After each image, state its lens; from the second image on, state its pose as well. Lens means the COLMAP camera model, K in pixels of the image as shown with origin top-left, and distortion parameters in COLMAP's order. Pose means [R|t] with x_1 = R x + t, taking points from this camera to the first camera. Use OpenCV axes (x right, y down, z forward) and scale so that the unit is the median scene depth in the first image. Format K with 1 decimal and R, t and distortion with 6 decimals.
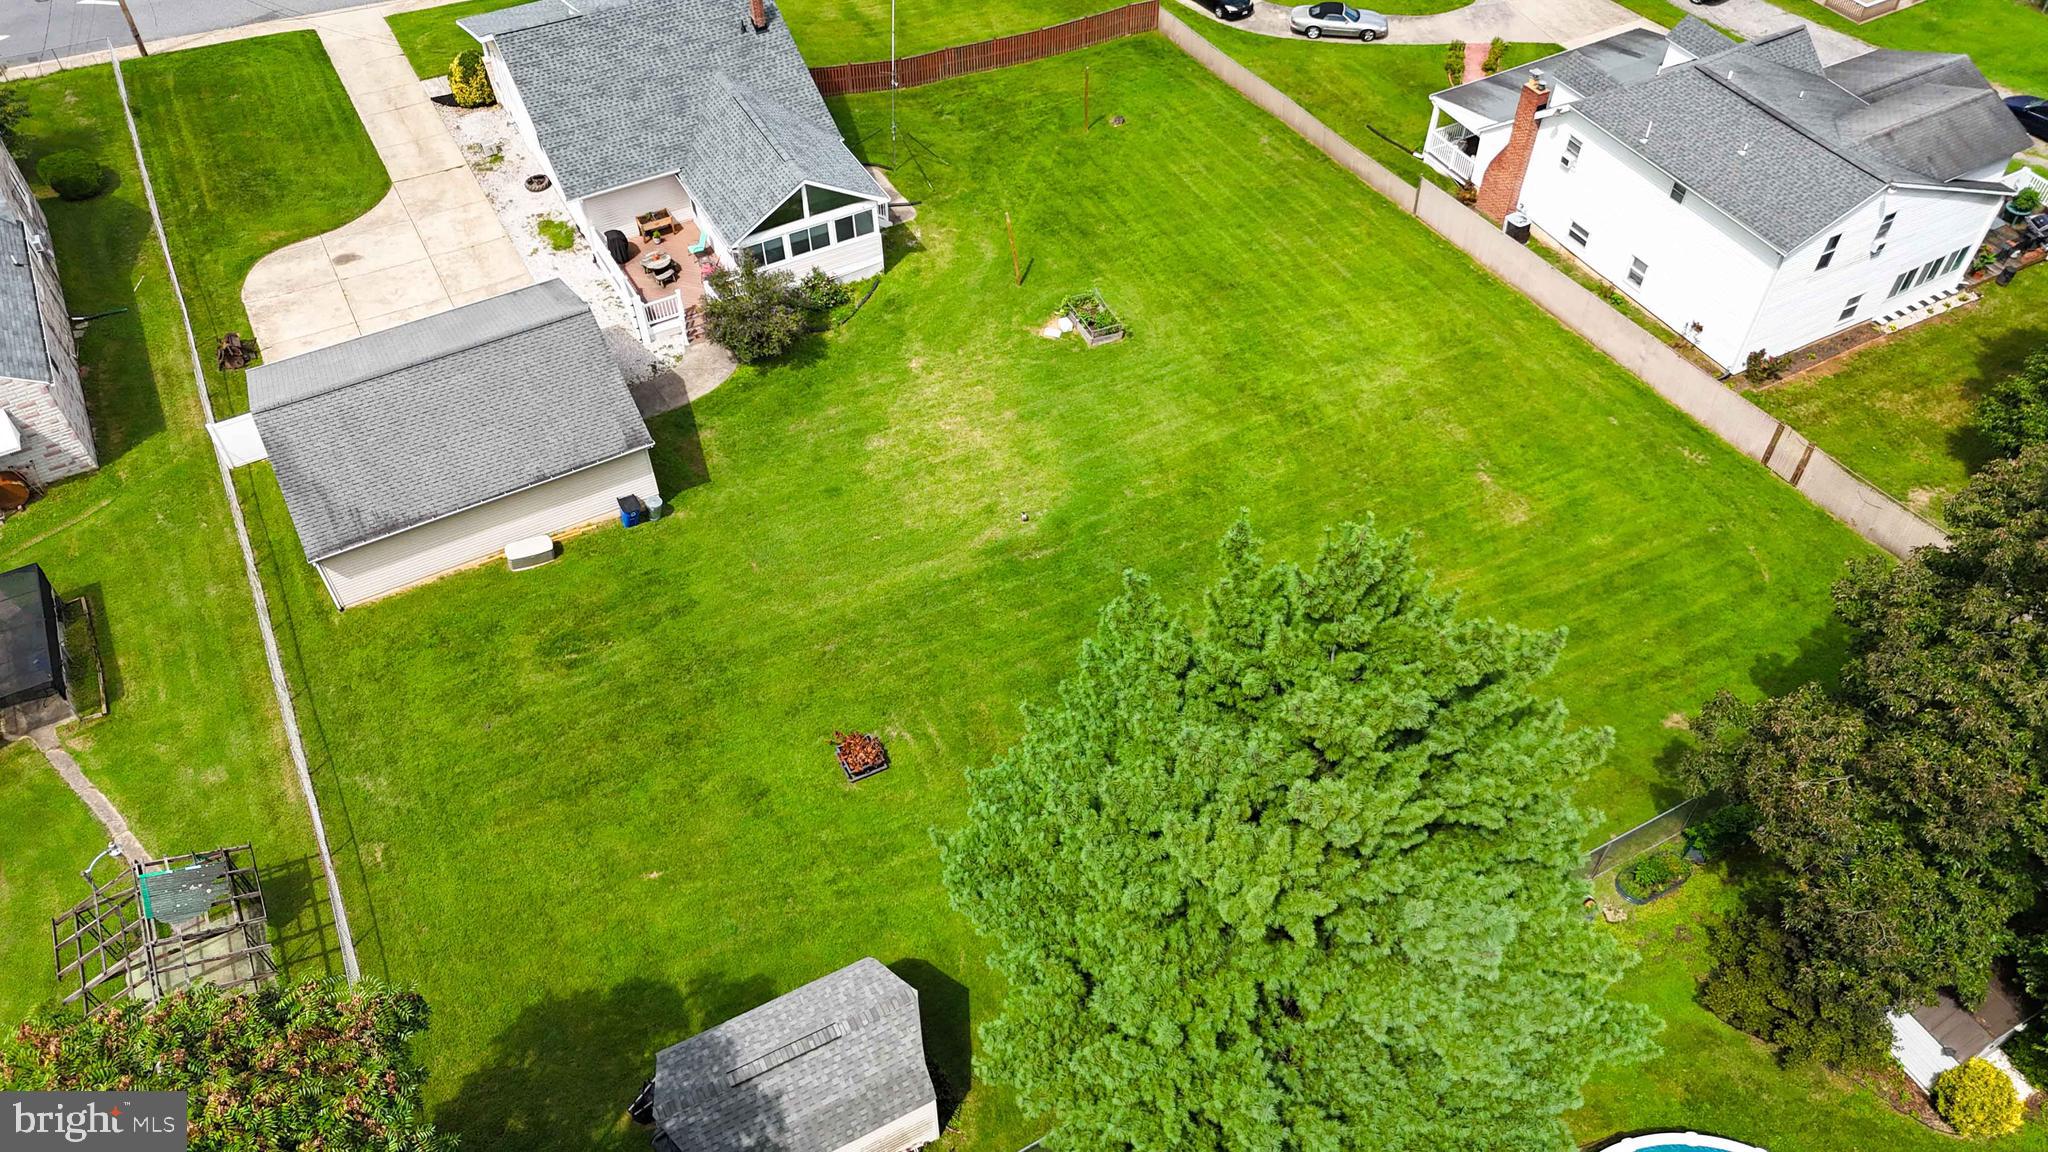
lens RADIAL K [[1511.5, 0, 1024.0], [0, 1511.5, 576.0], [0, 0, 1]] dist [0.050216, -0.031419]
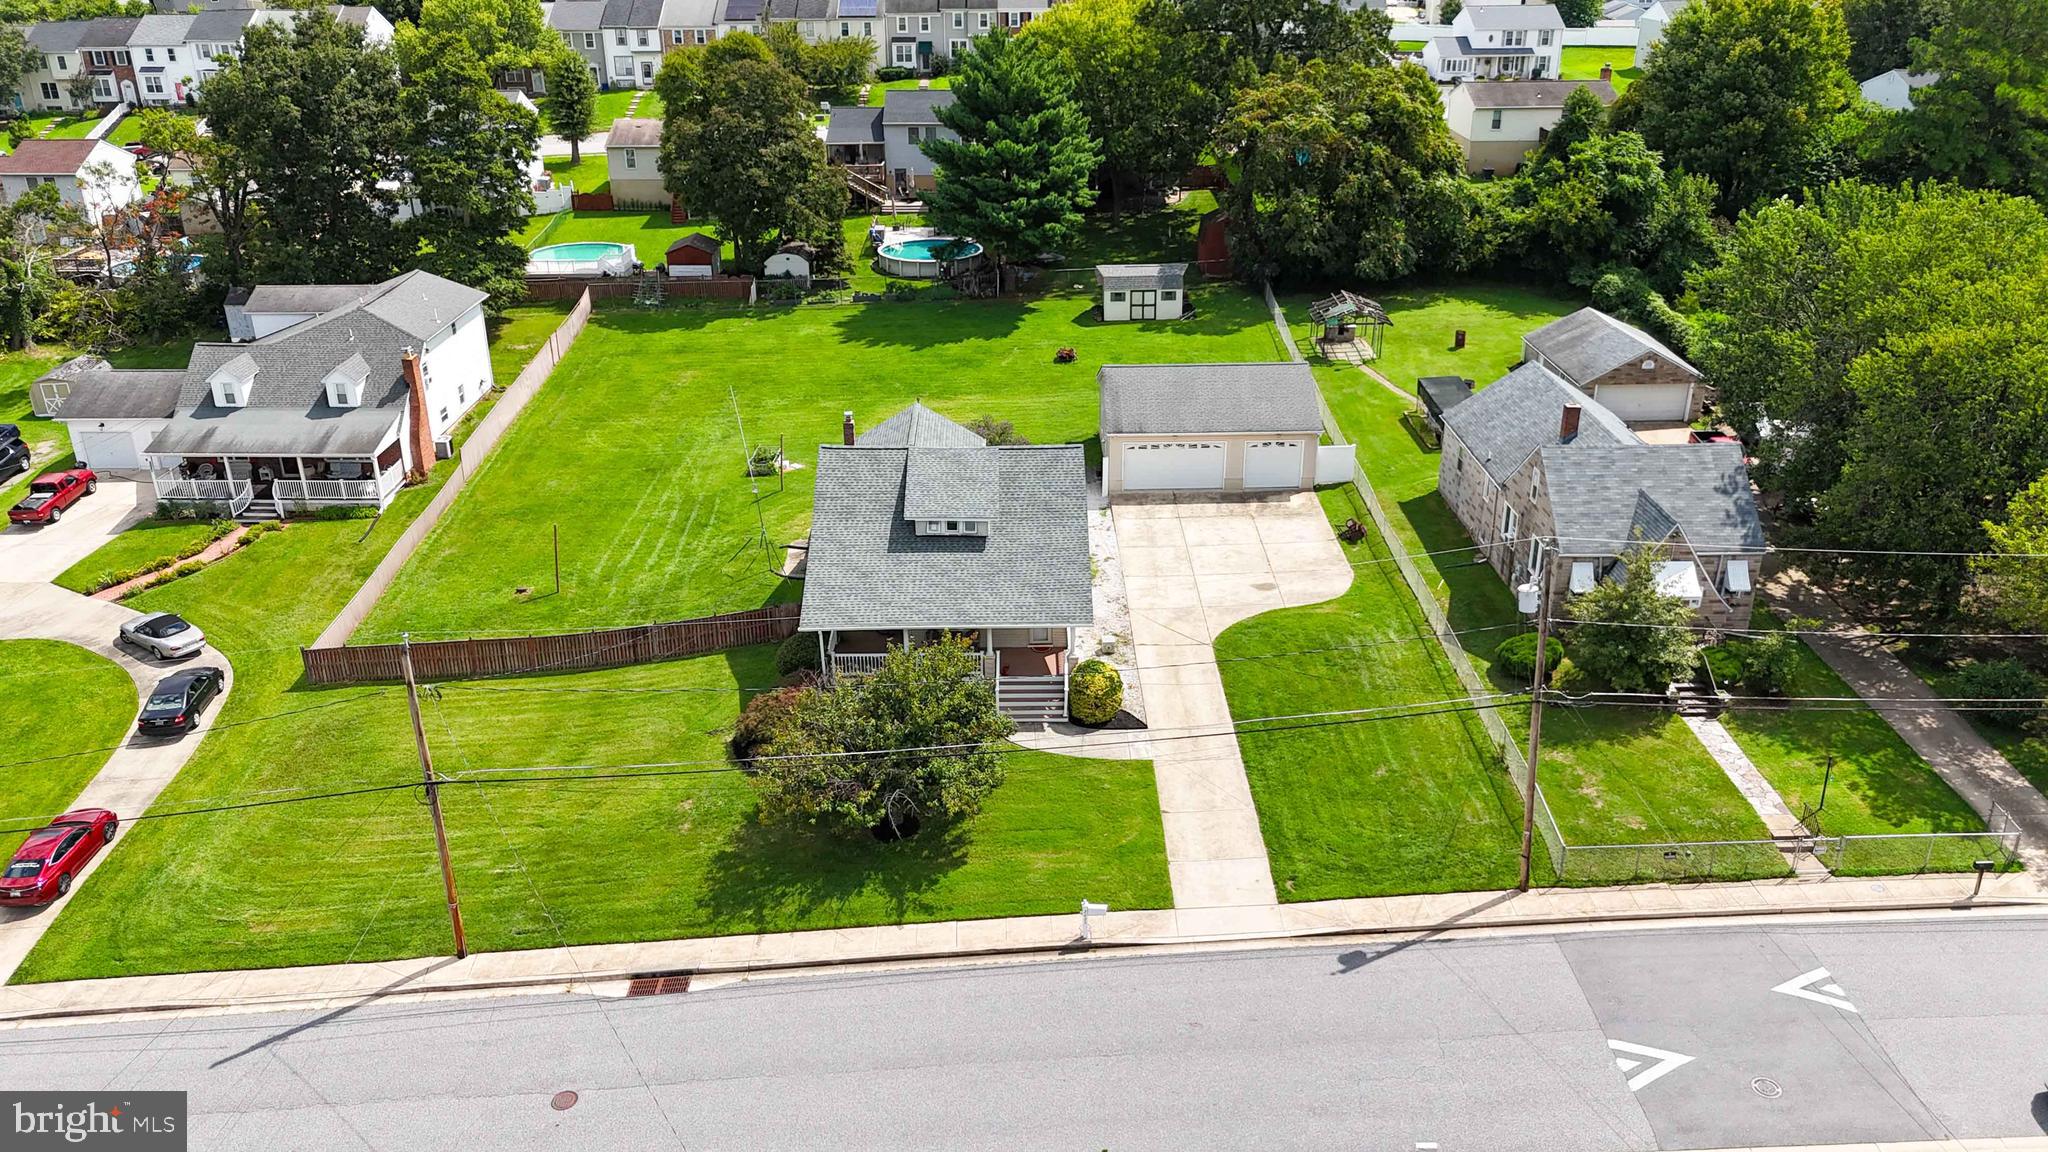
lens RADIAL K [[1558.2, 0, 1024.0], [0, 1558.2, 576.0], [0, 0, 1]] dist [0.092070, -0.104397]
pose [[-0.882891, -0.178123, 0.434484, -0.833834], [0.356933, 0.346664, 0.867423, -1.337644], [-0.305127, 0.920922, -0.242488, 1.412745]]
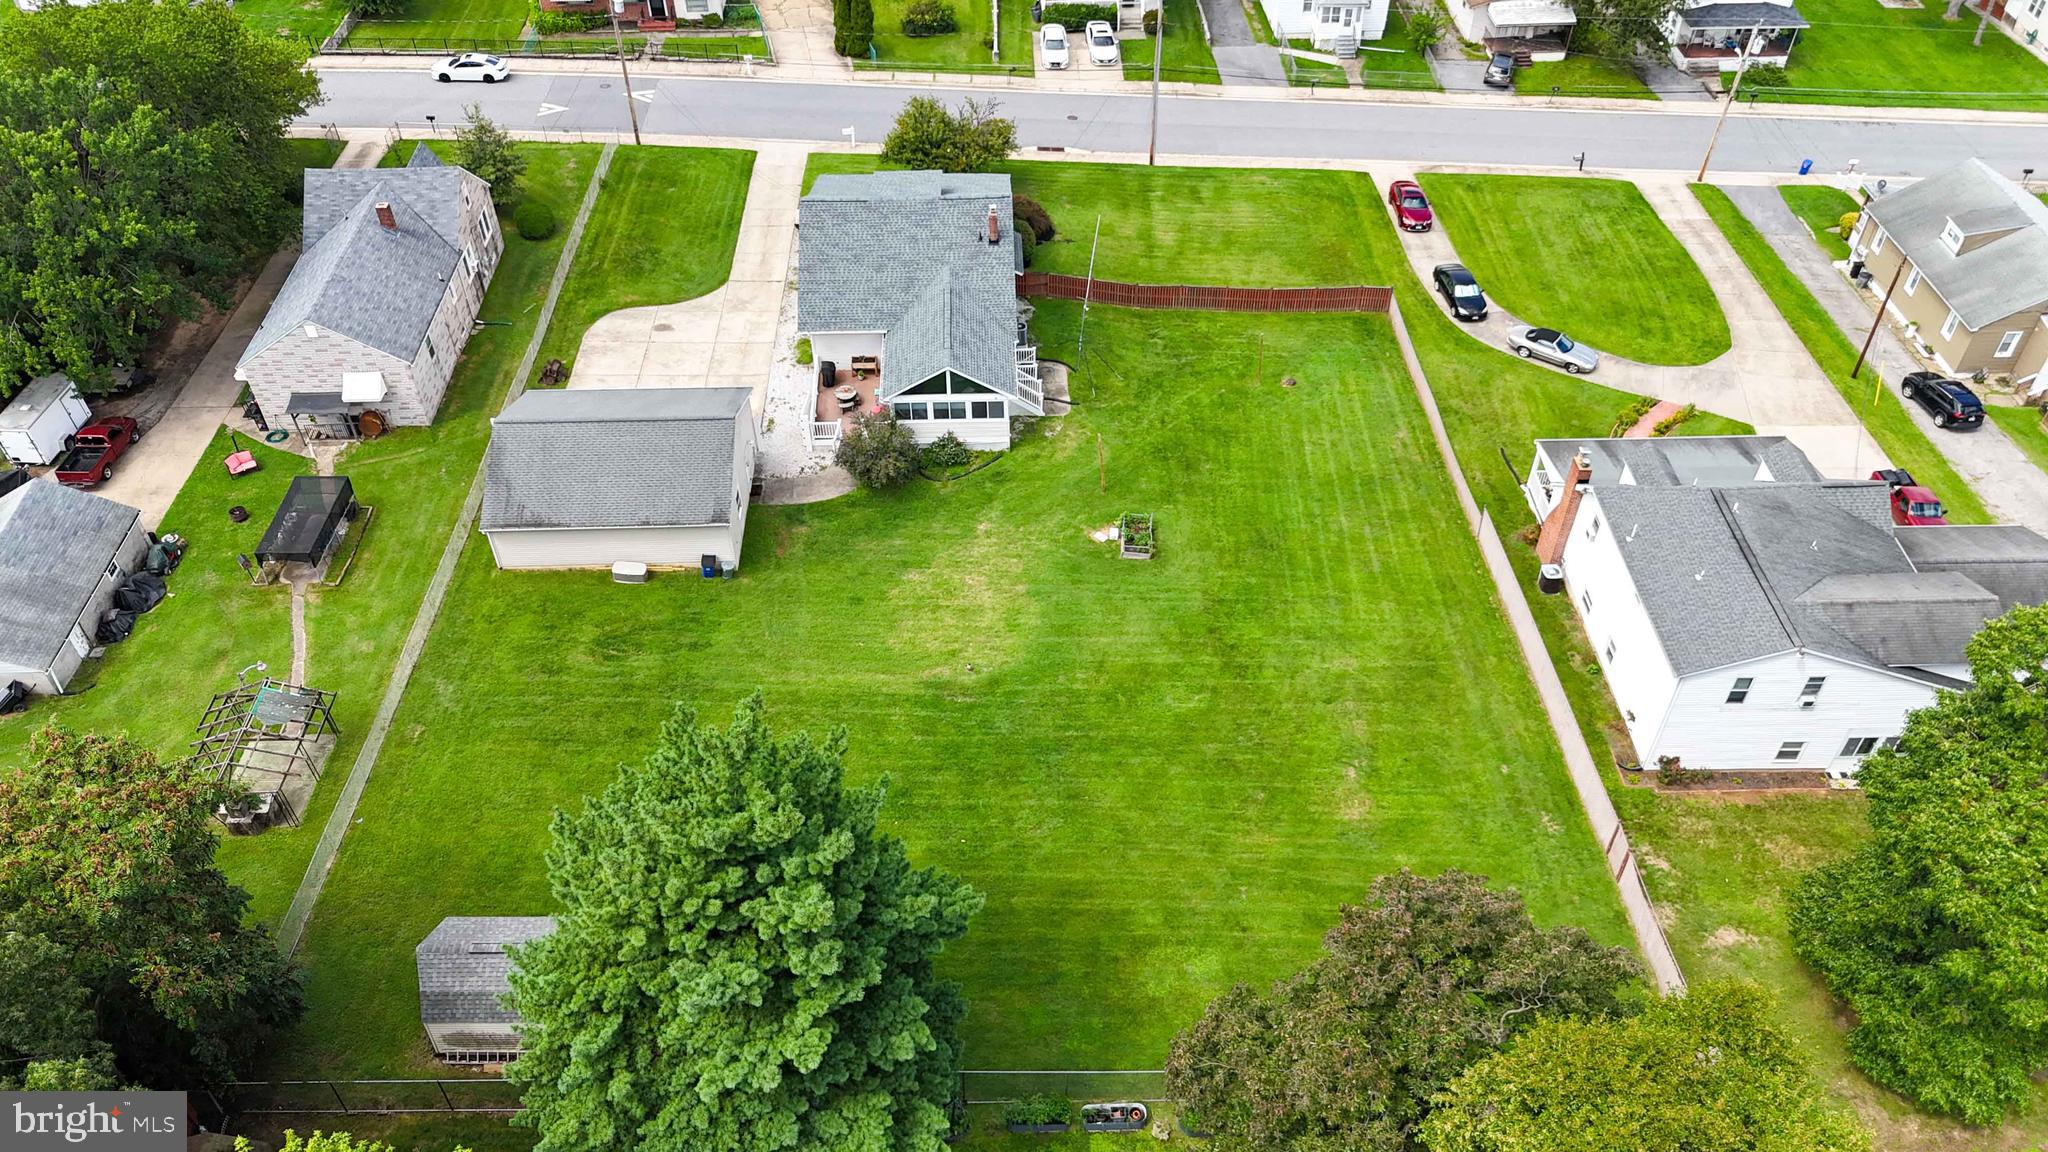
lens RADIAL K [[1502.2, 0, 1024.0], [0, 1502.2, 576.0], [0, 0, 1]] dist [0.118804, -0.231902]
pose [[0.890215, 0.314379, -0.329672, 0.379835], [-0.336701, 0.941544, -0.011328, -0.099462], [0.306839, 0.121085, 0.944028, -0.156716]]
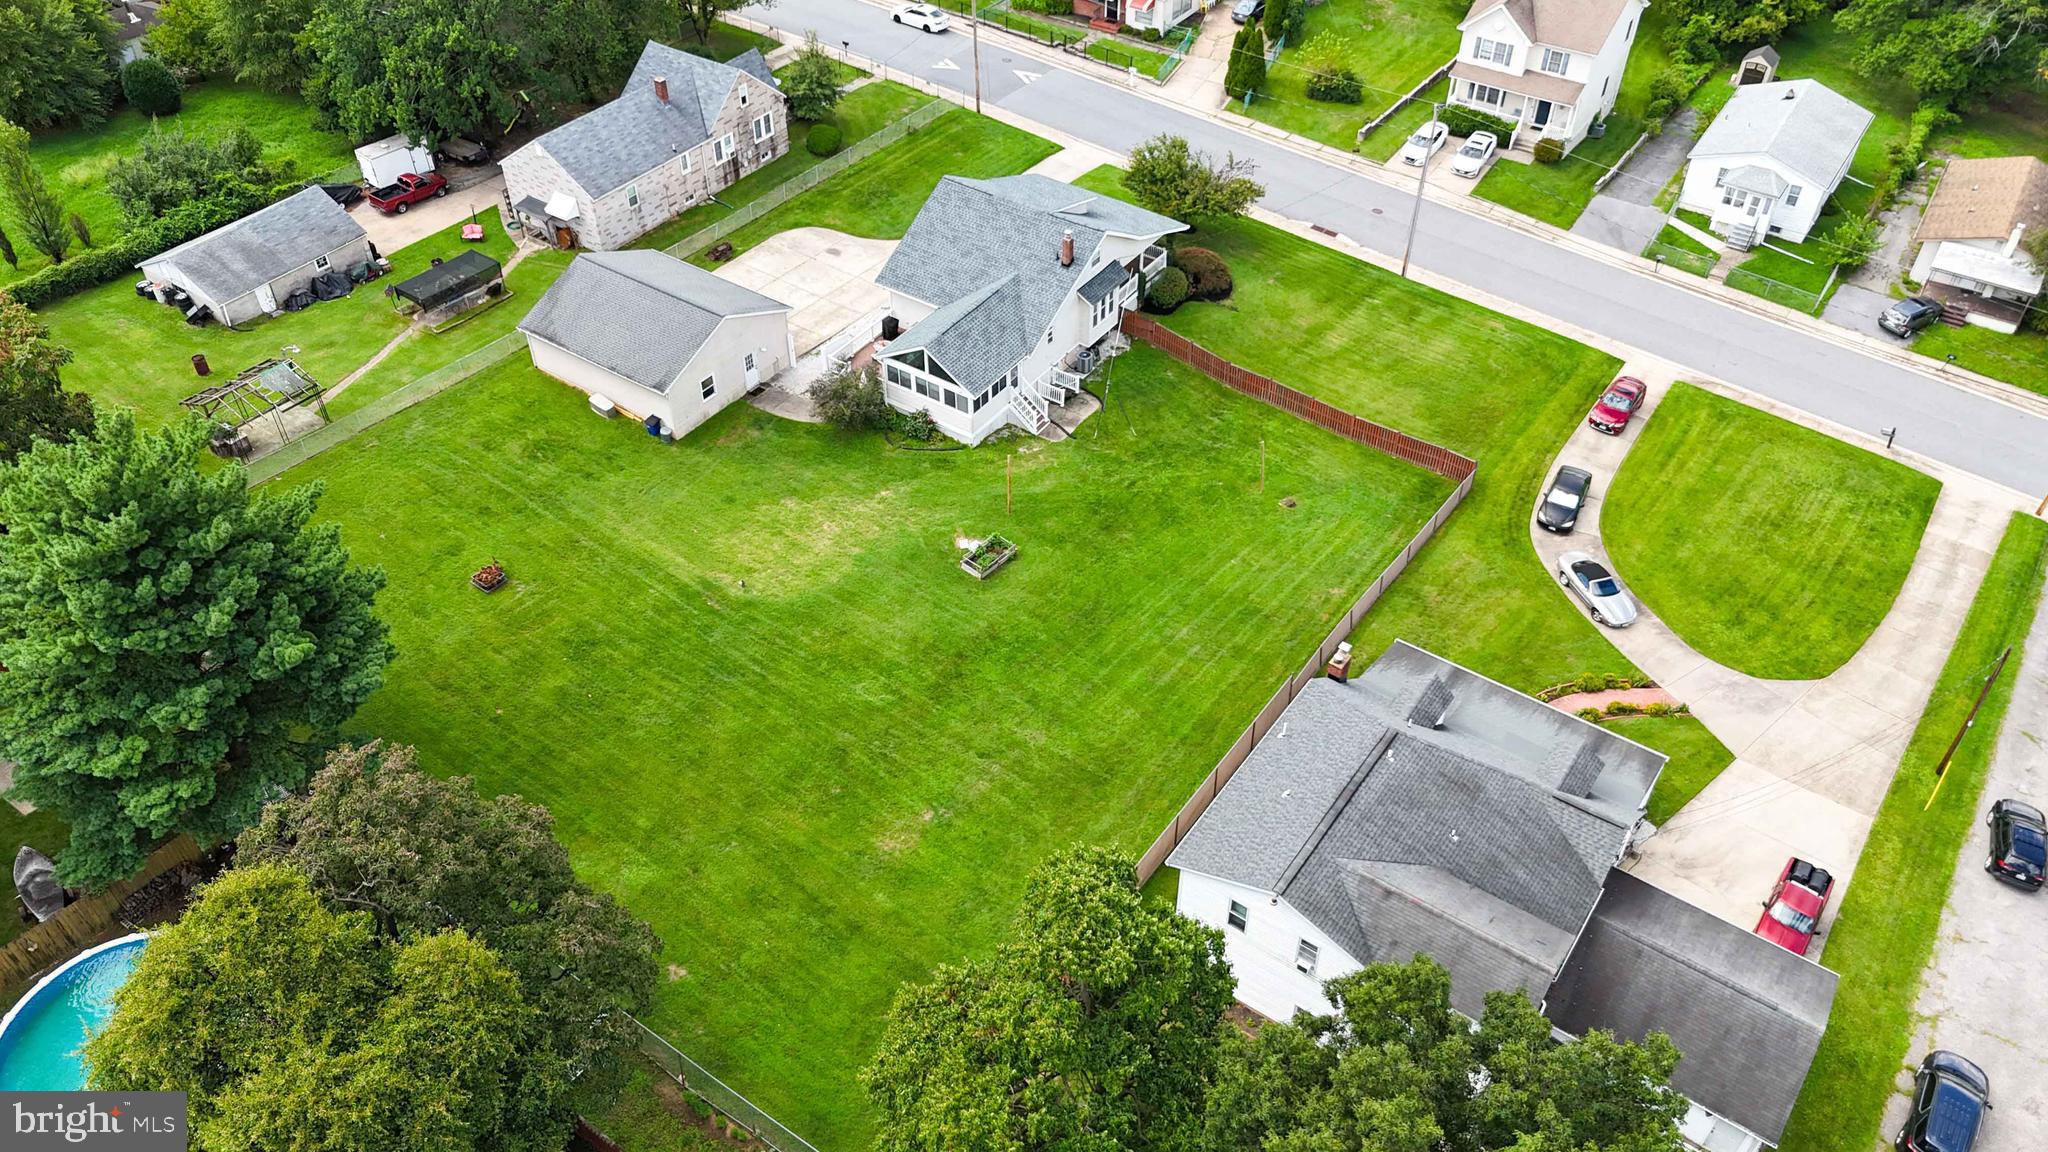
lens RADIAL K [[1506.8, 0, 1024.0], [0, 1506.8, 576.0], [0, 0, 1]] dist [0.062674, -0.049733]
pose [[0.448281, 0.605653, -0.657441, 0.908144], [-0.665621, 0.717083, 0.206739, -0.446861], [0.596652, 0.344929, 0.724590, 0.127506]]
